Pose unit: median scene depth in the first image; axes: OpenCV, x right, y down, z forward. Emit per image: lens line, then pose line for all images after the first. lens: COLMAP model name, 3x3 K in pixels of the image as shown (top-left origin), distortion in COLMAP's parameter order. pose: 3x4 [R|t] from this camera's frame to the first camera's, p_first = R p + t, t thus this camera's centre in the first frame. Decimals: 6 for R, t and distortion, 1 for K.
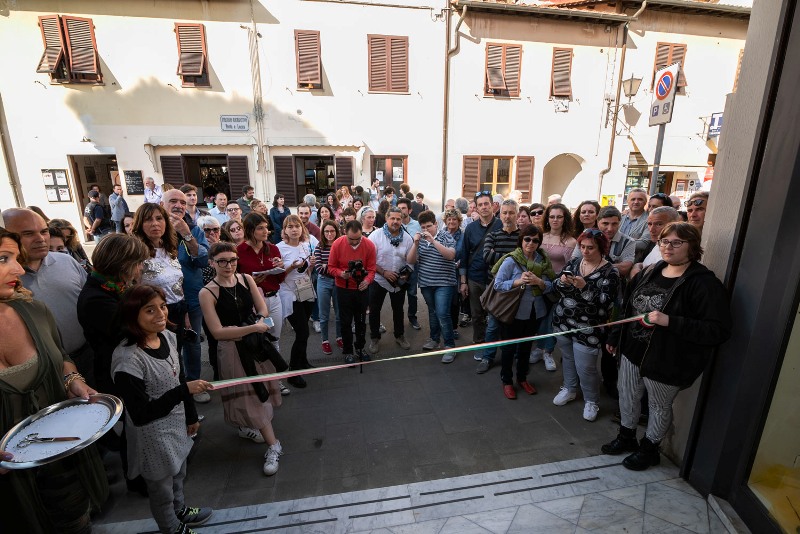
lens RADIAL K [[391.3, 0, 400.0], [0, 391.3, 267.0], [0, 0, 1]] dist [-0.014572, 0.000254]
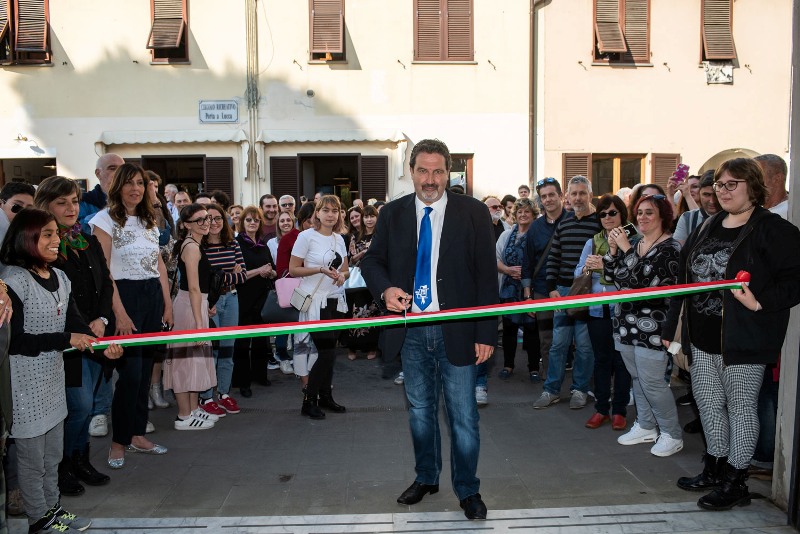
lens RADIAL K [[695.0, 0, 400.0], [0, 695.0, 267.0], [0, 0, 1]] dist [-0.058408, 0.009690]
pose [[0.990493, 0.003325, -0.137525, 0.062544], [-0.025842, 0.986408, -0.162269, 0.092131], [0.135116, 0.164280, 0.977116, -0.104190]]
